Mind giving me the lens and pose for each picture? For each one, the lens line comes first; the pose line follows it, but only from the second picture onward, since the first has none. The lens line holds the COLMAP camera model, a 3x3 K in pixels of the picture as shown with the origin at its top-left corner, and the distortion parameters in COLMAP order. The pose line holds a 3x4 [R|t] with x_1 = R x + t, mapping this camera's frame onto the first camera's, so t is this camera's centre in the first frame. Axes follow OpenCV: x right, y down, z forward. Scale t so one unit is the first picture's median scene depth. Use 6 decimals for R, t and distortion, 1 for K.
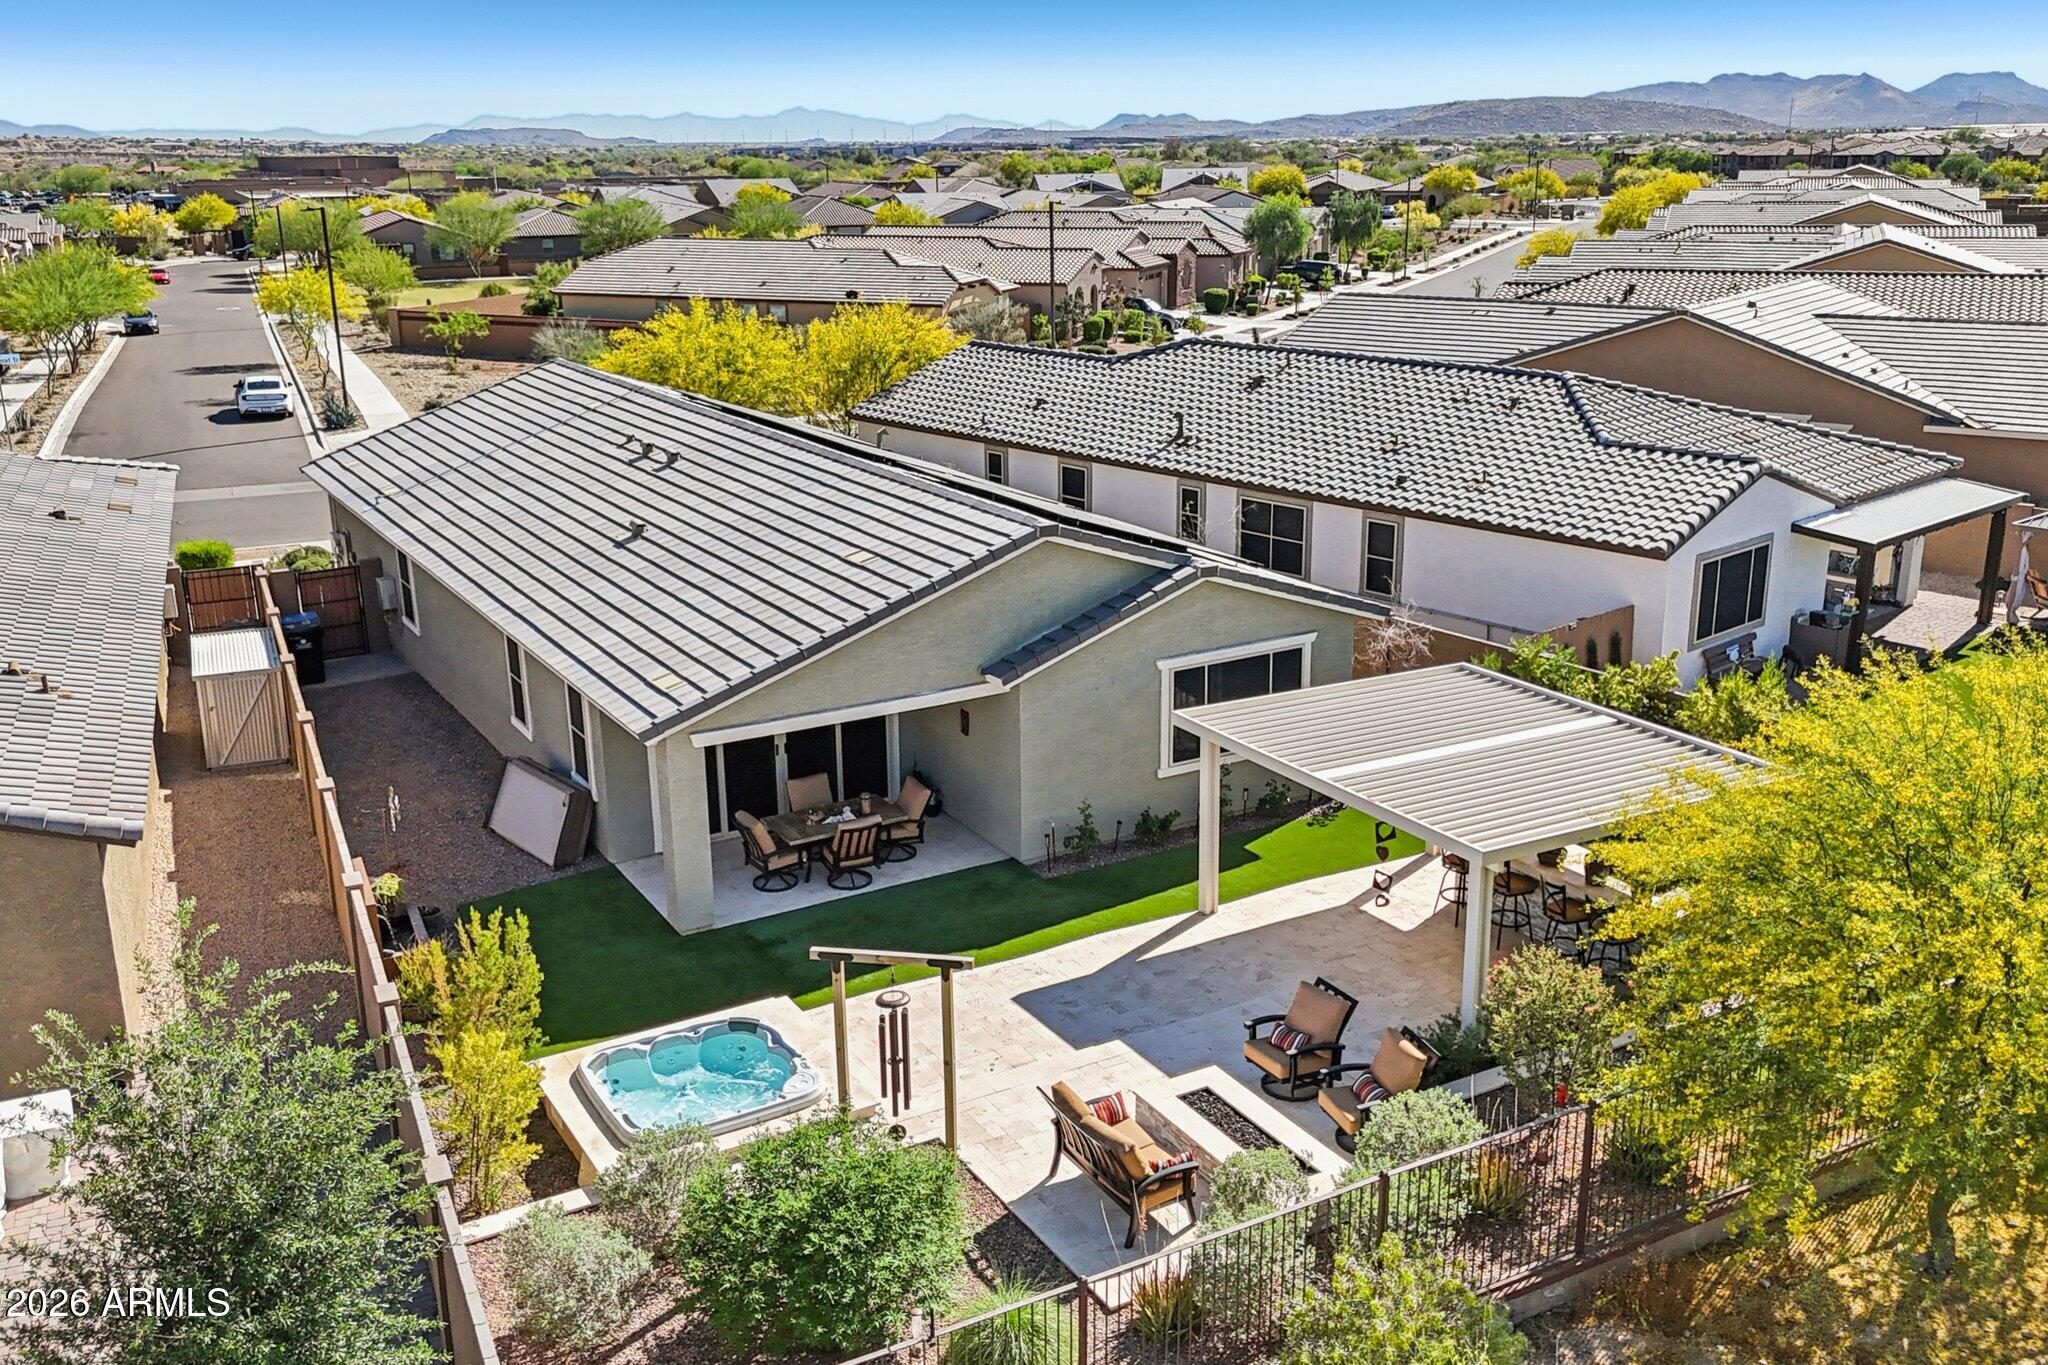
lens RADIAL K [[1913.3, 0, 1035.0], [0, 1913.3, 703.6], [0, 0, 1]] dist [0.079026, -0.085710]
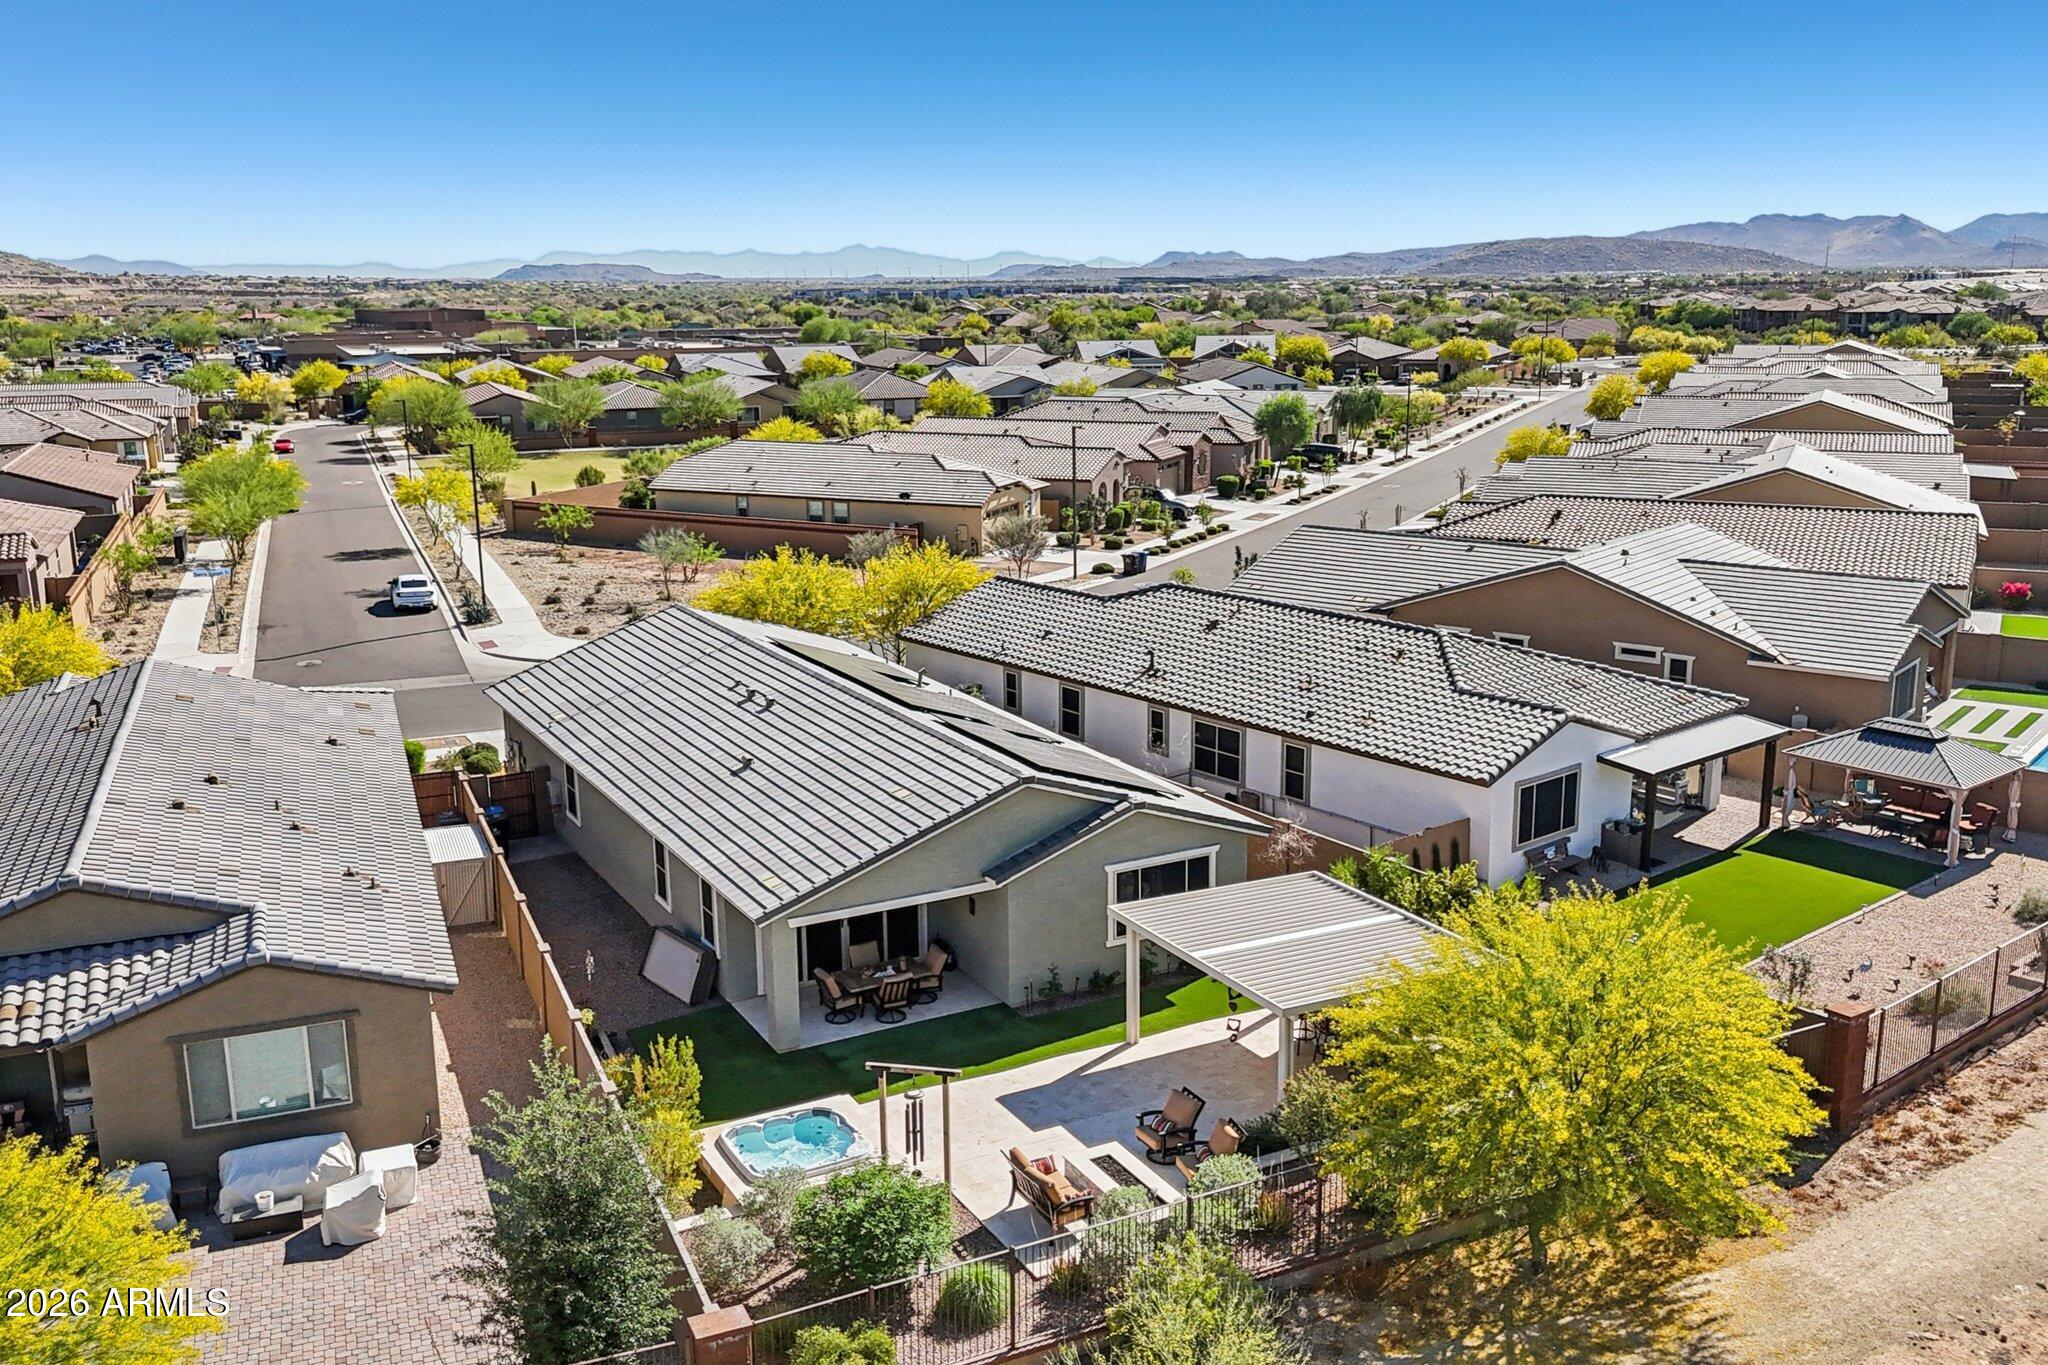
lens RADIAL K [[1913.3, 0, 1022.5], [0, 1913.3, 681.6], [0, 0, 1]] dist [0.079026, -0.085710]
pose [[0.999439, 0.009318, -0.032169, 0.034628], [-0.011619, 0.997329, -0.072112, -0.041815], [0.031411, 0.072445, 0.996878, -0.339498]]
